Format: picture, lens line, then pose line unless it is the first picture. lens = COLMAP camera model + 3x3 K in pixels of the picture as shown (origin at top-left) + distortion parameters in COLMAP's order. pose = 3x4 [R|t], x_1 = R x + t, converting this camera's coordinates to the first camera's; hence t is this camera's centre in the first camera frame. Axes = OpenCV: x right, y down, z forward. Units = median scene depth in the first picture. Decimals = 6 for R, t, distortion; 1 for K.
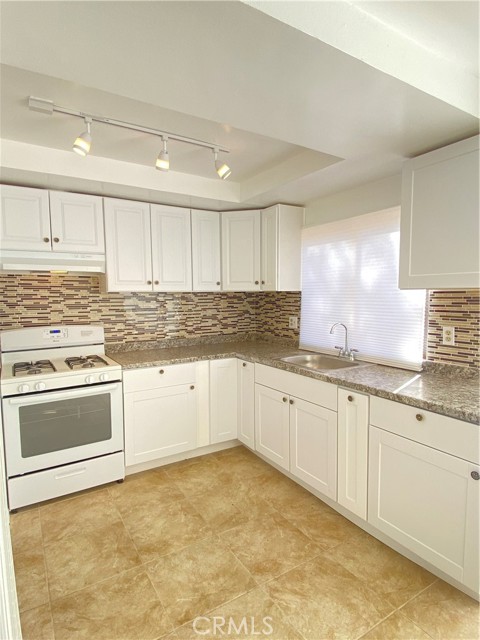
lens RADIAL K [[361.6, 0, 236.1], [0, 361.6, 317.1], [0, 0, 1]] dist [0.027115, -0.020170]
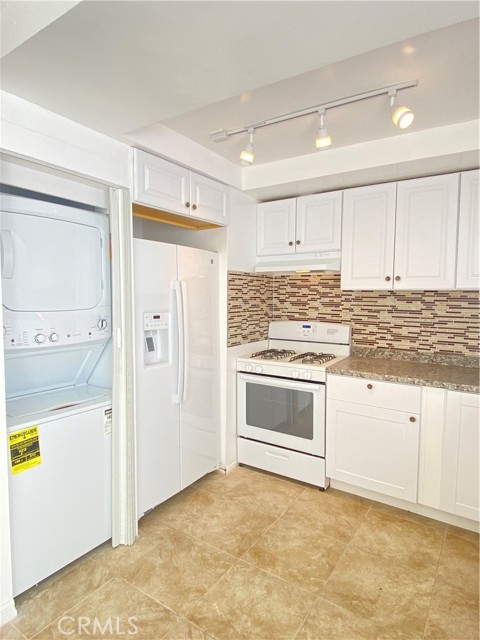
lens RADIAL K [[374.0, 0, 233.8], [0, 374.0, 317.8], [0, 0, 1]] dist [0.039968, -0.030179]
pose [[0.420715, 0.071383, -0.904380, 0.459285], [-0.068968, 0.996531, 0.046573, -0.025997], [0.904567, 0.042779, 0.424179, 0.368904]]
